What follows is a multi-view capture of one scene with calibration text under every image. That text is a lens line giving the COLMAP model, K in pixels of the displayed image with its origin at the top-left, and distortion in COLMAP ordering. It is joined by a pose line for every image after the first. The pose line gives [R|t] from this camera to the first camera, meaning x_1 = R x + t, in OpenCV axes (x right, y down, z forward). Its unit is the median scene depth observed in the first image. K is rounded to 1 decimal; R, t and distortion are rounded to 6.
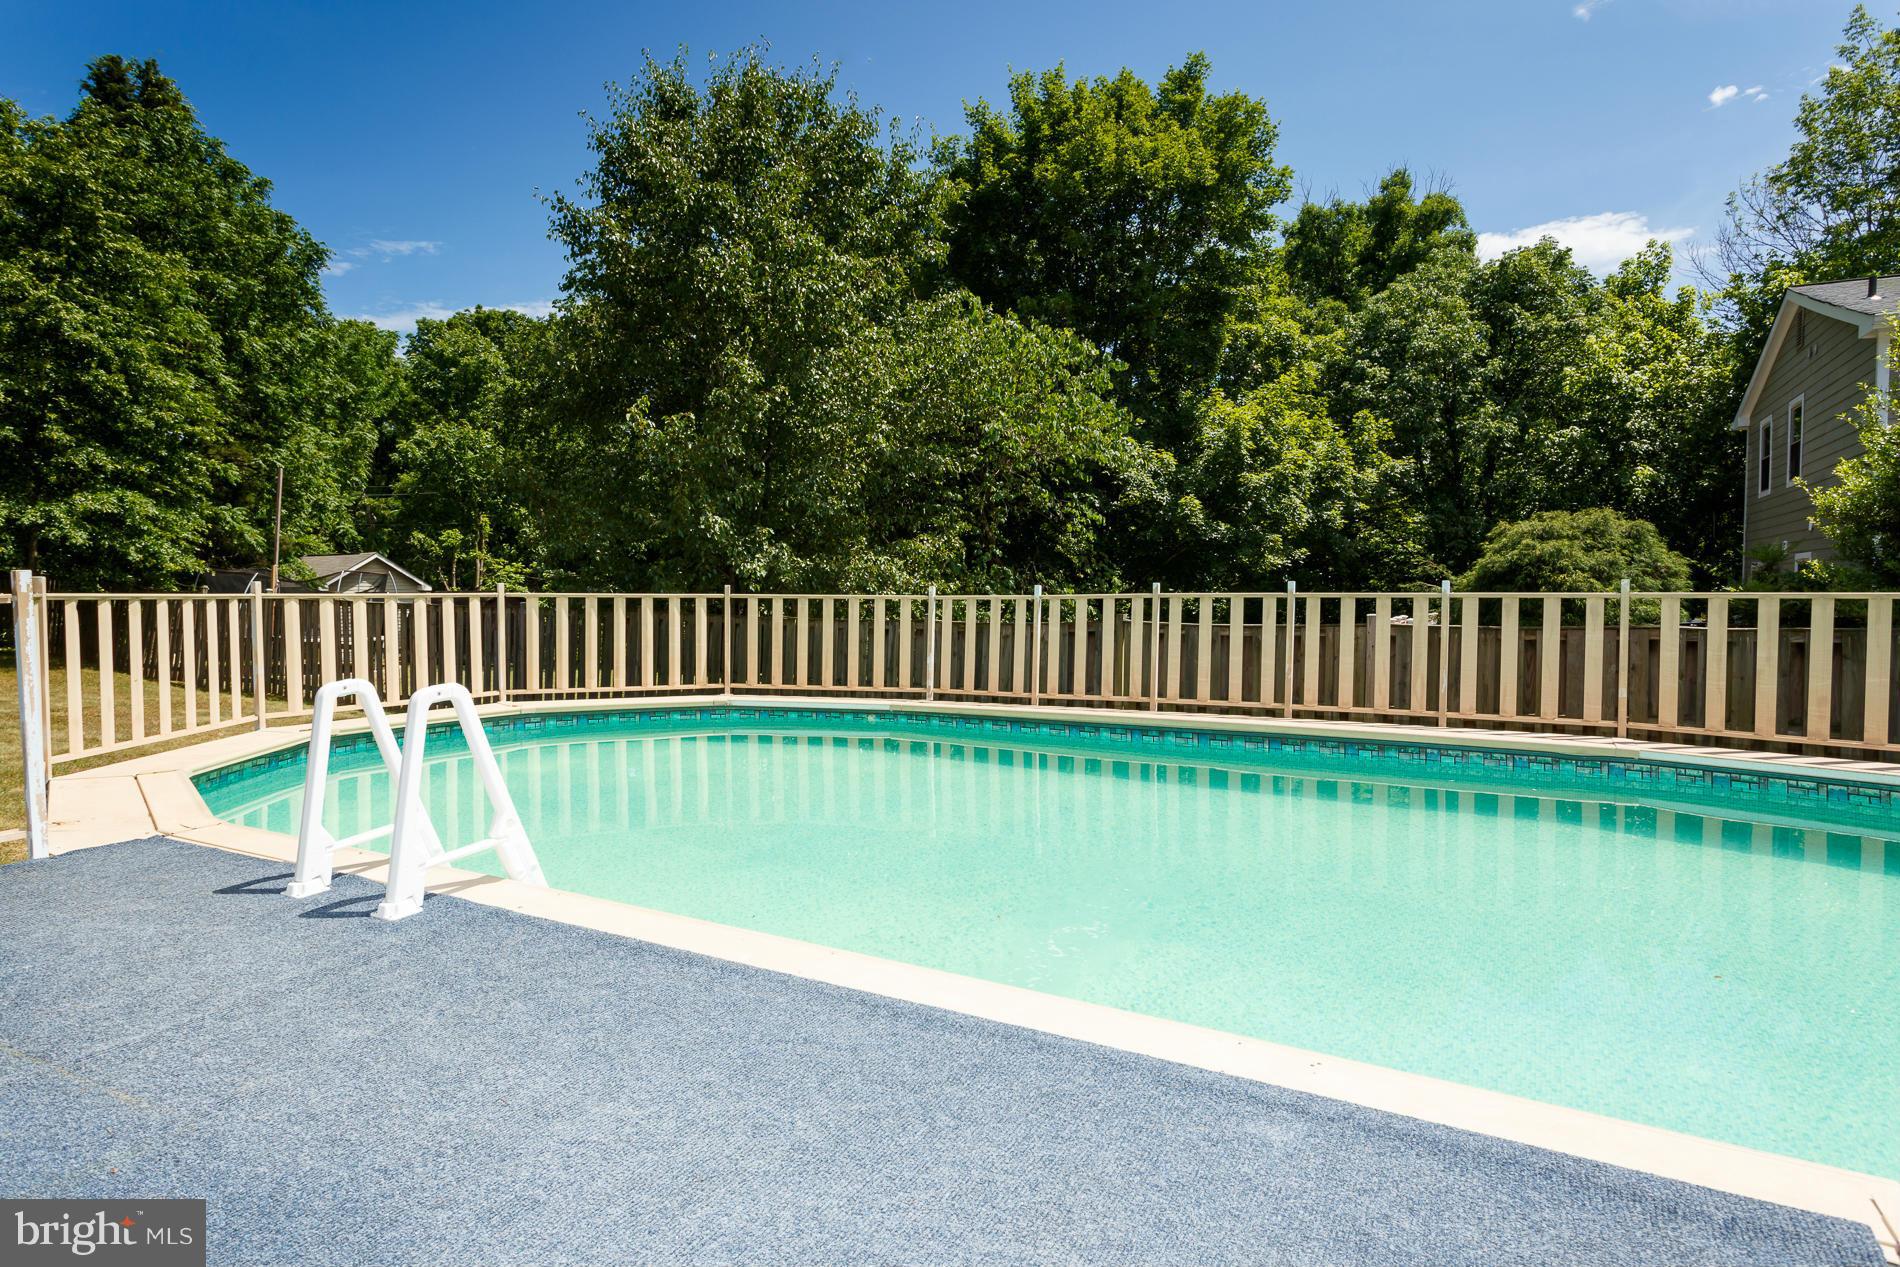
lens RADIAL K [[927.5, 0, 950.0], [0, 927.5, 633.5], [0, 0, 1]] dist [-0.002323, -0.001124]
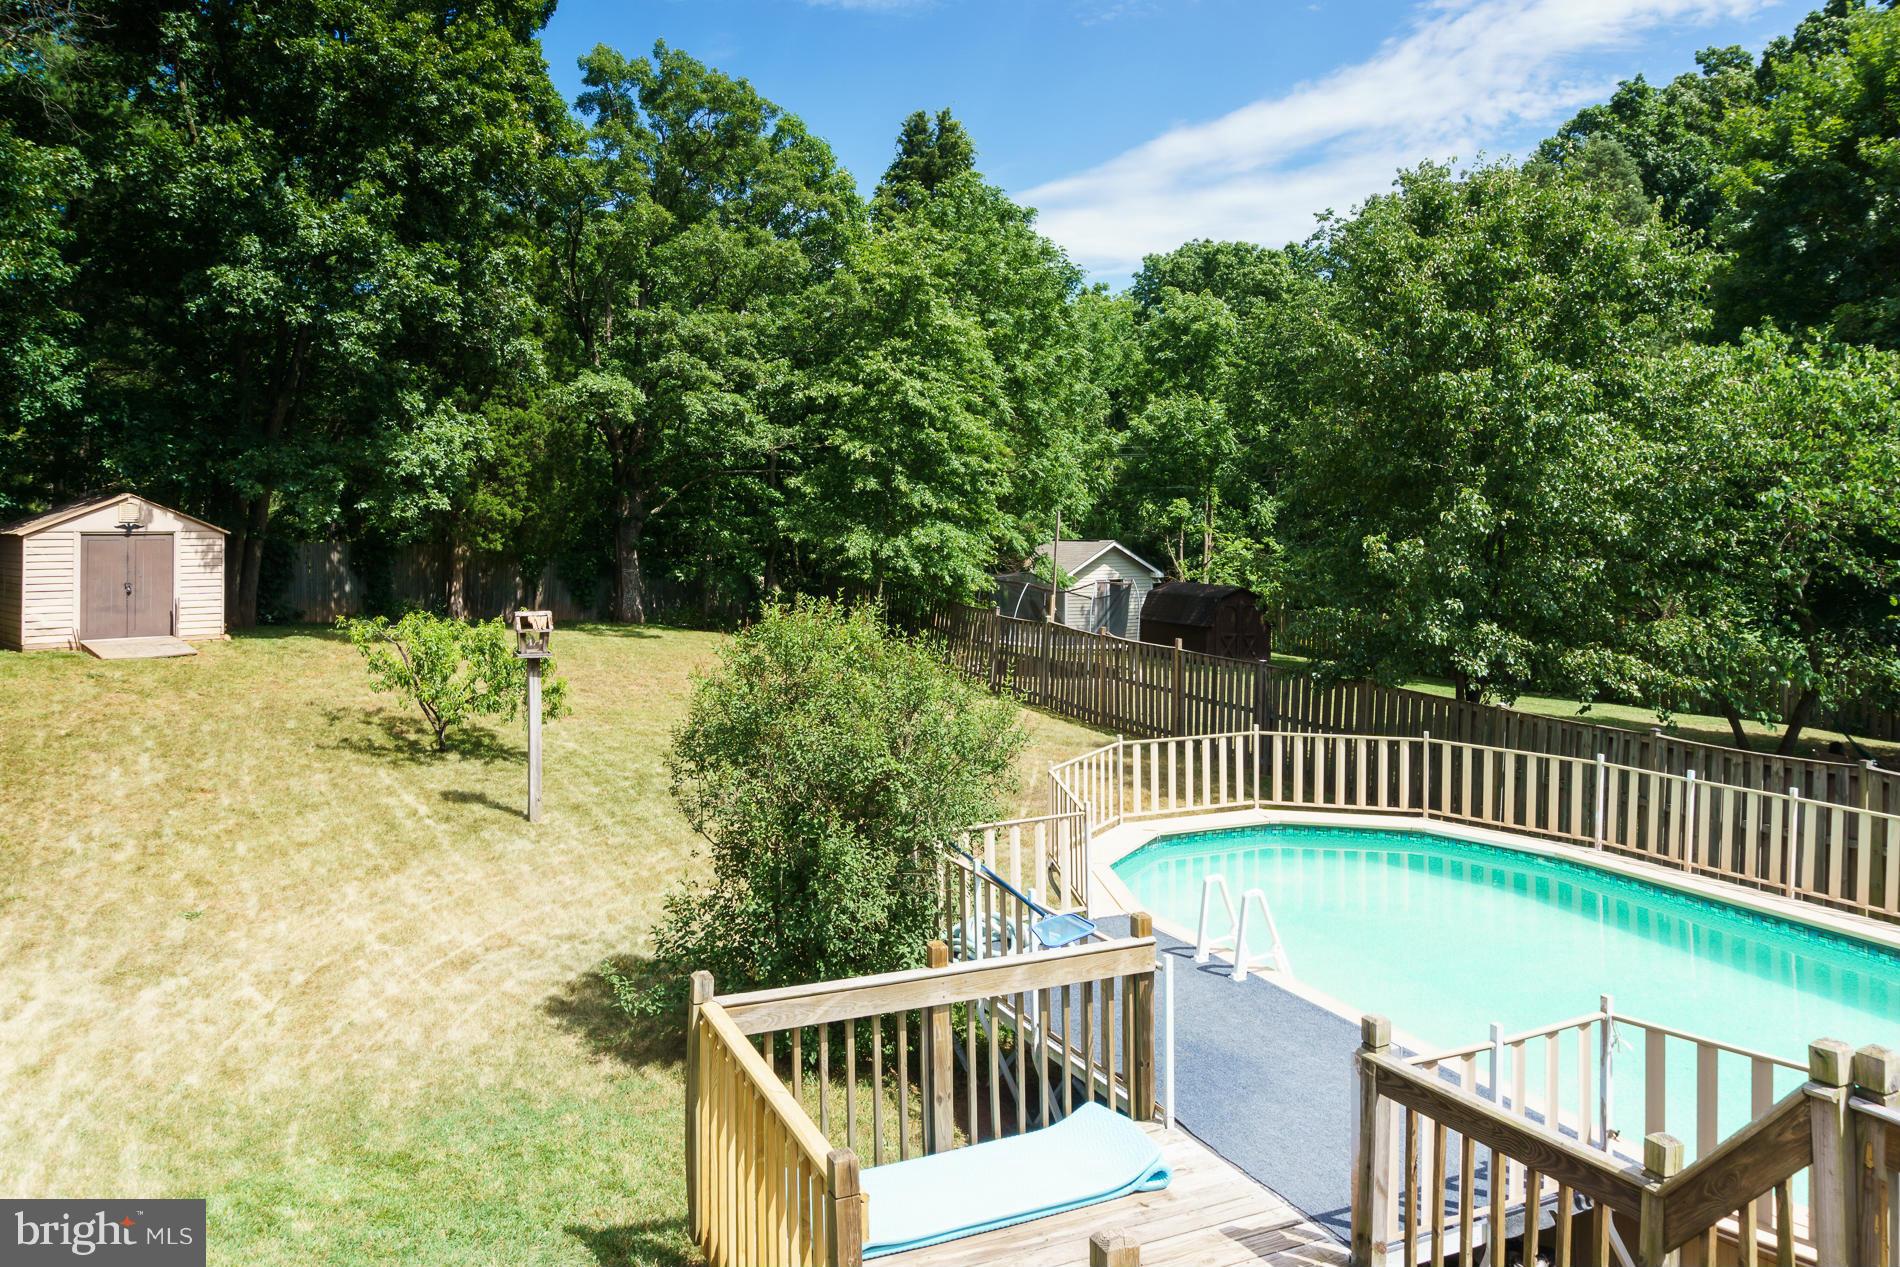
lens RADIAL K [[1168.7, 0, 950.0], [0, 1168.7, 633.5], [0, 0, 1]] dist [-0.038739, -0.001047]
pose [[0.775807, 0.022864, -0.630556, 0.066639], [-0.003530, 0.999485, 0.031899, -0.063660], [0.630961, -0.022522, 0.775488, -0.167162]]
